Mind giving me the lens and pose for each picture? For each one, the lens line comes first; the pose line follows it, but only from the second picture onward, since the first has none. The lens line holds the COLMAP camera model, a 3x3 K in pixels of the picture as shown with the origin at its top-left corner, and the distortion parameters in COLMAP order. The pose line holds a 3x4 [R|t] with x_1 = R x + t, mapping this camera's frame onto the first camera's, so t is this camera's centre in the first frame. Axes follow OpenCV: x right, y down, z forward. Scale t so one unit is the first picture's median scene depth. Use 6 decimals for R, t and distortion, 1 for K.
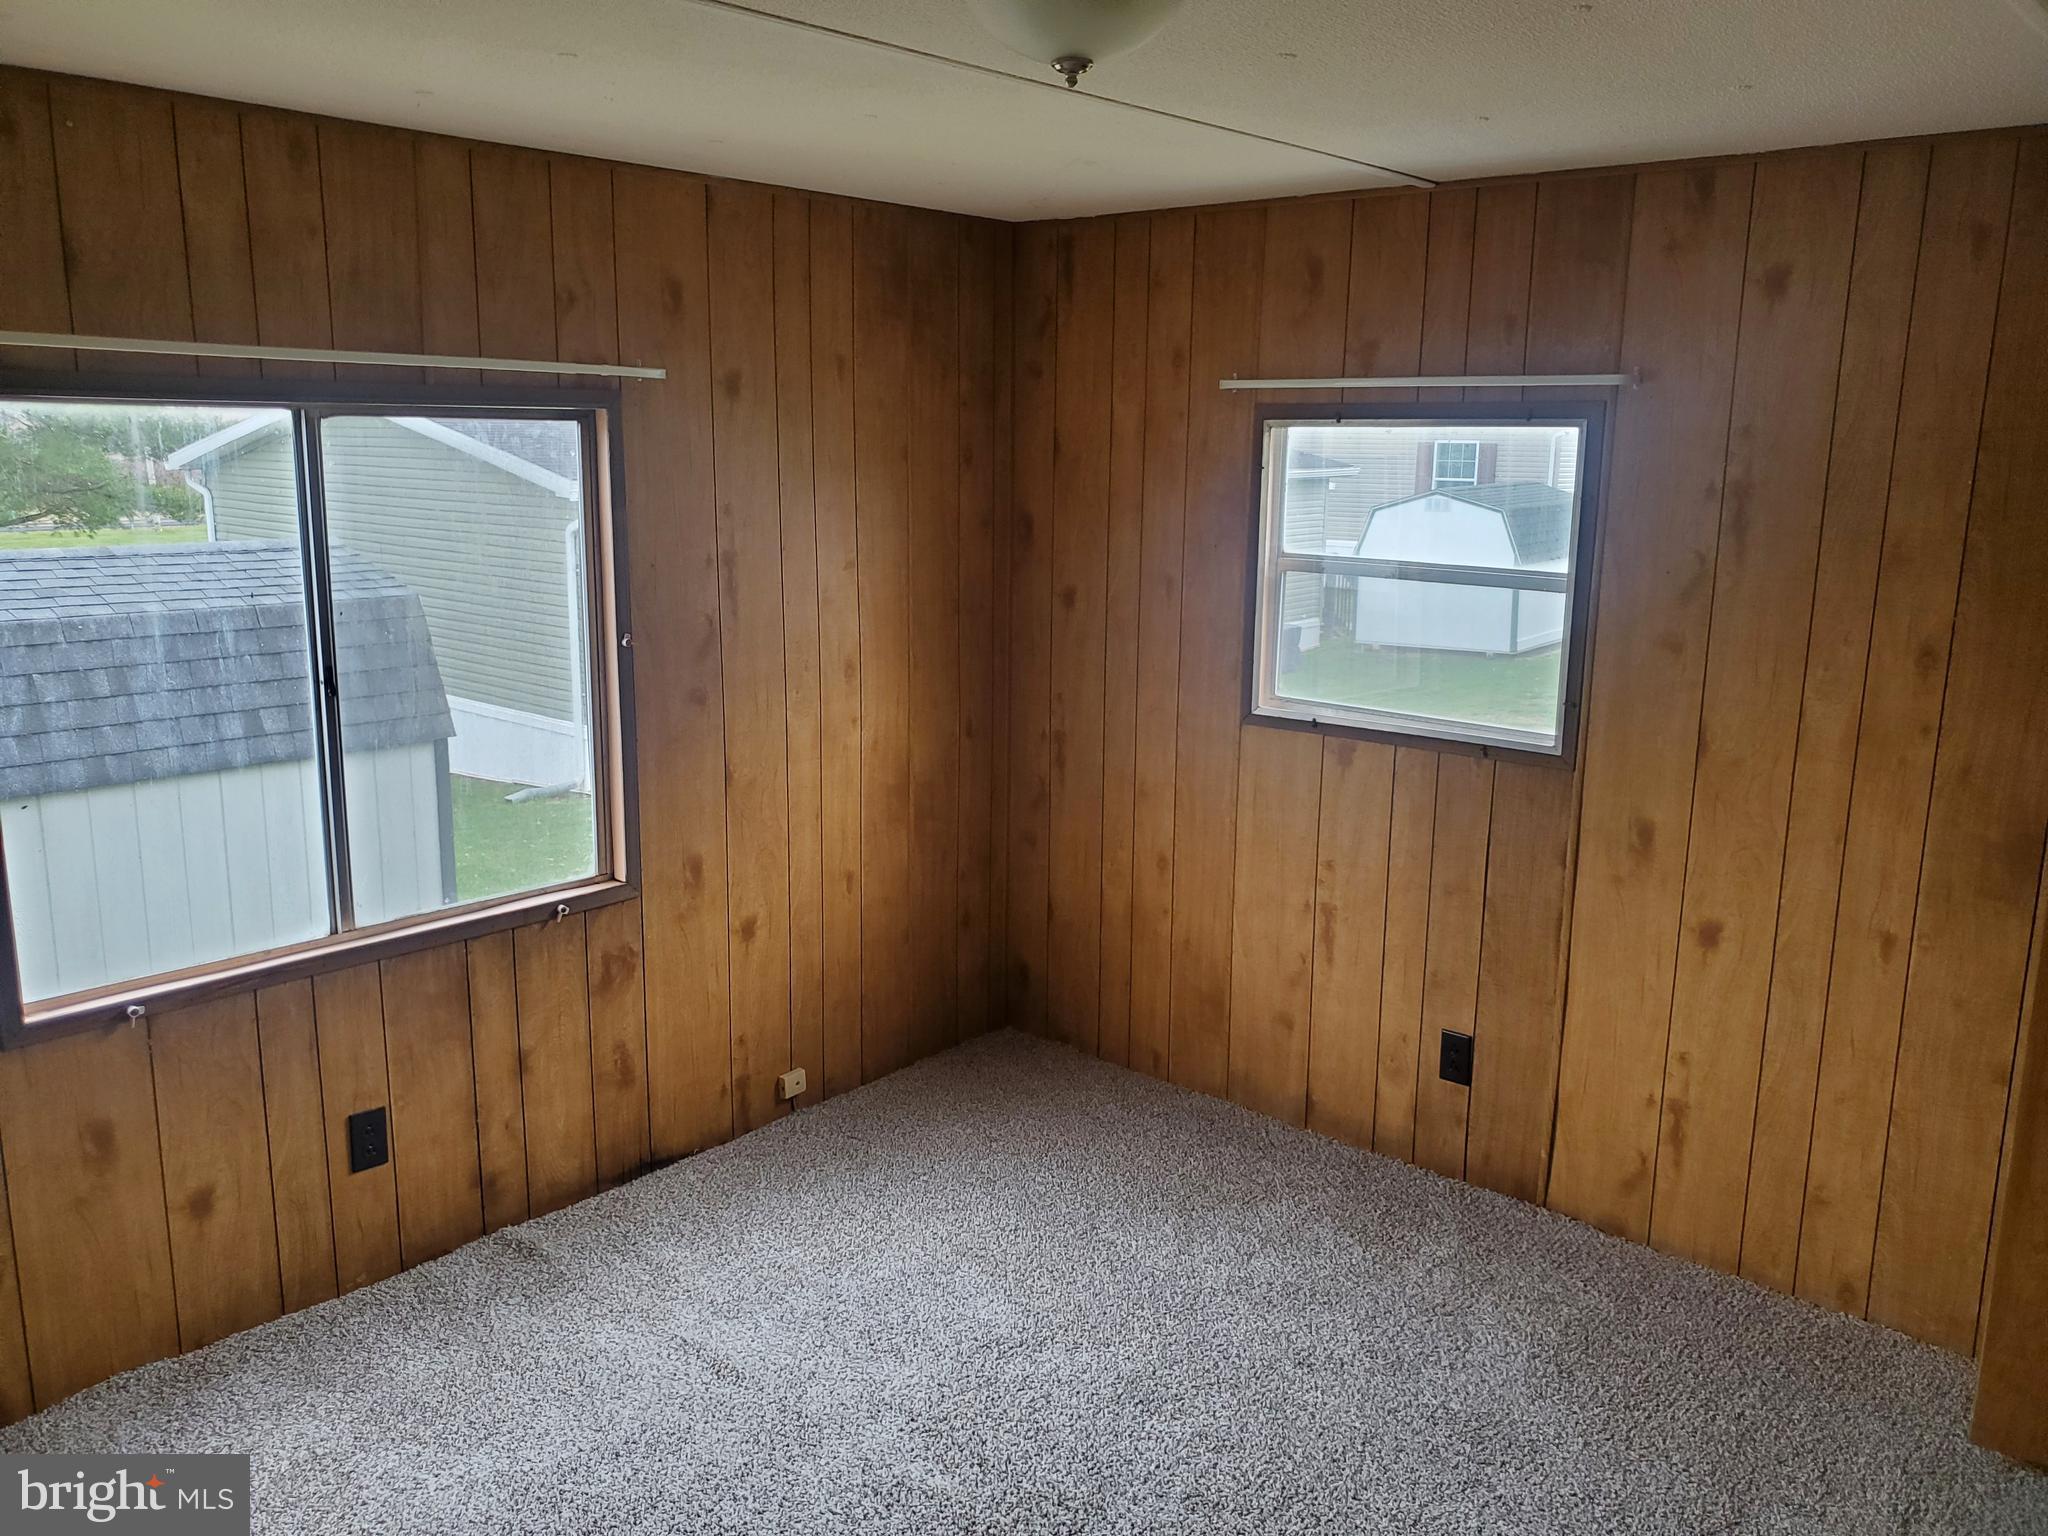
lens RADIAL K [[1599.4, 0, 1024.0], [0, 1599.4, 768.0], [0, 0, 1]] dist [0.006238, -0.004289]
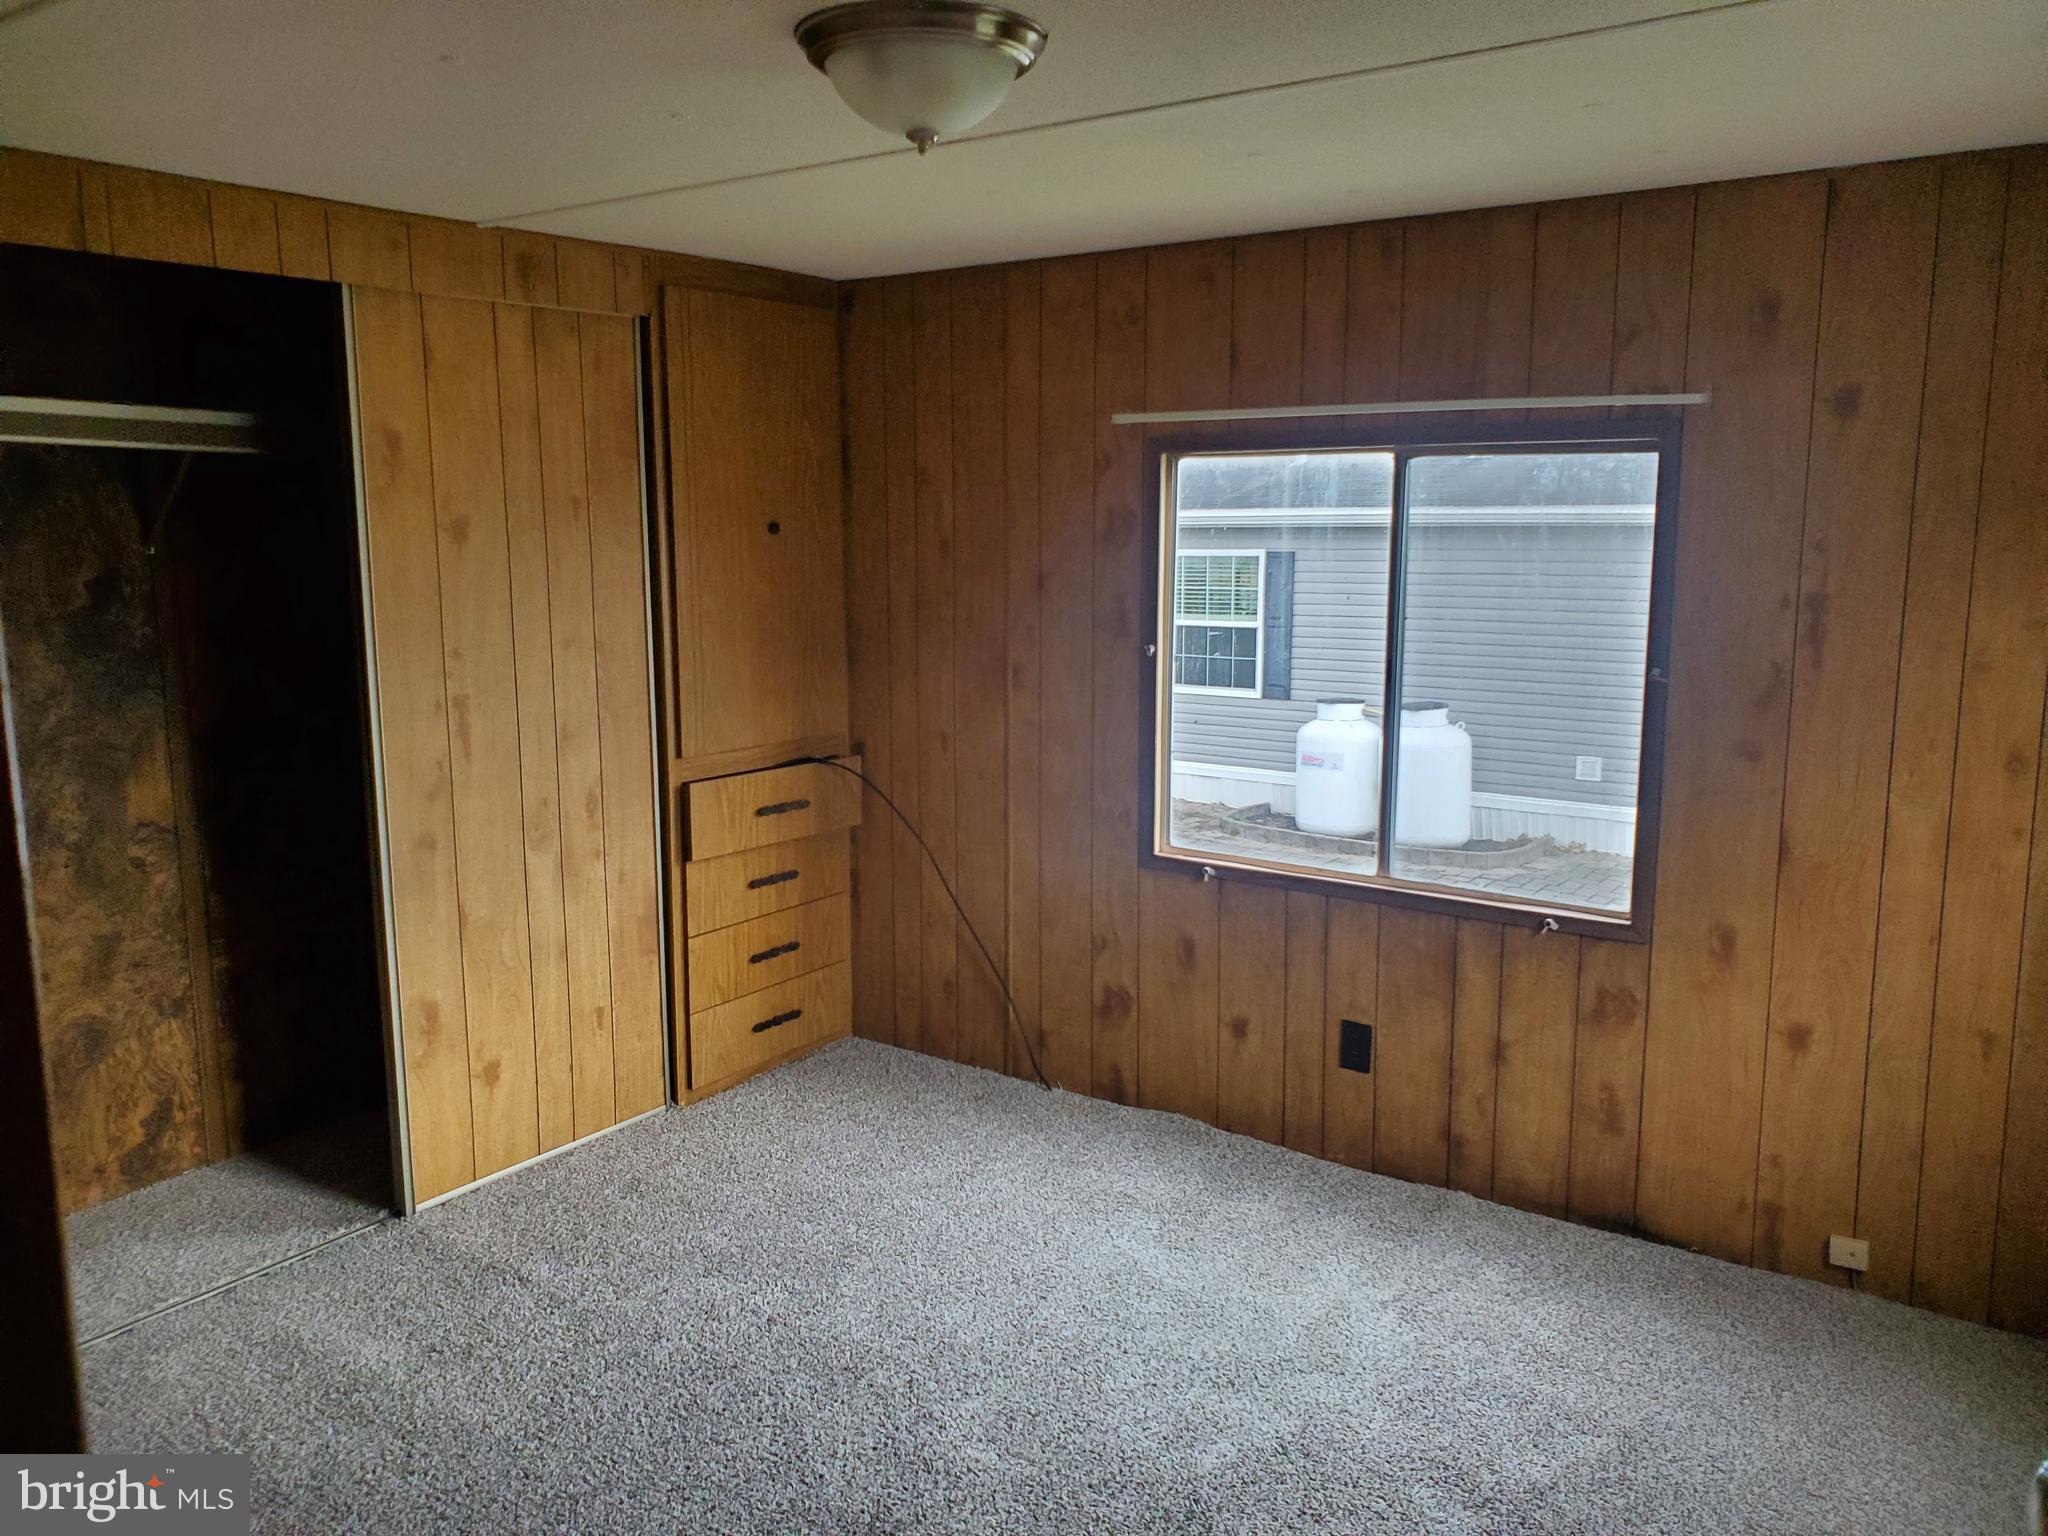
lens RADIAL K [[1584.1, 0, 1024.0], [0, 1584.1, 768.0], [0, 0, 1]] dist [0.001831, 0.000298]
pose [[0.114444, 0.152927, -0.981588, 0.663575], [-0.201848, 0.971049, 0.127751, -0.071574], [0.972707, 0.183511, 0.141999, 0.504967]]
